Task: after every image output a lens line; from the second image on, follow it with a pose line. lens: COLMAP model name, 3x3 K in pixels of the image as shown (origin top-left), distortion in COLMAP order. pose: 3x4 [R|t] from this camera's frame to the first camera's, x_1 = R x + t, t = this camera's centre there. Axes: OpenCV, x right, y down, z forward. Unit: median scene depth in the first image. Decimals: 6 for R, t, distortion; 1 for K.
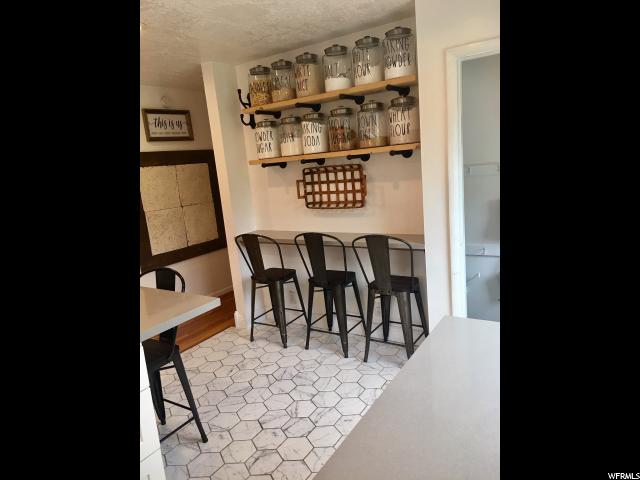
lens RADIAL K [[408.0, 0, 320.0], [0, 408.0, 240.0], [0, 0, 1]] dist [0.051279, -0.002175]
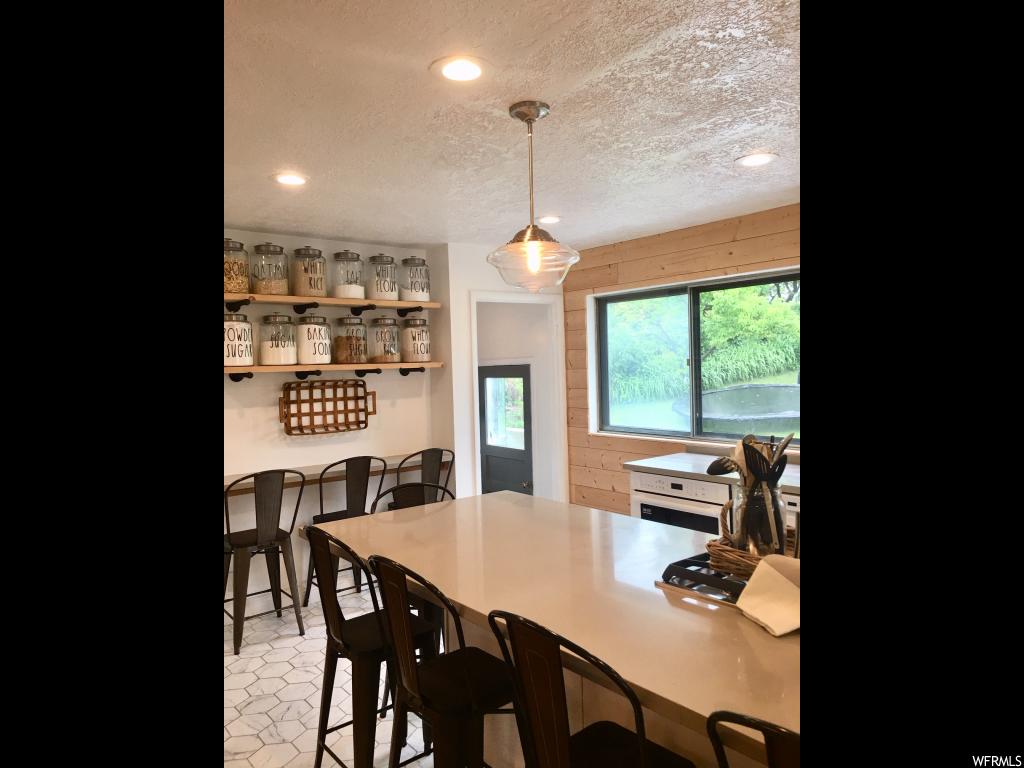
lens RADIAL K [[652.8, 0, 512.0], [0, 652.8, 384.0], [0, 0, 1]] dist [0.051279, -0.002175]
pose [[0.303750, 0.052872, 0.951284, -1.104646], [0.181987, 0.976855, -0.112403, 0.040784], [-0.935209, 0.207264, 0.287098, 0.274439]]
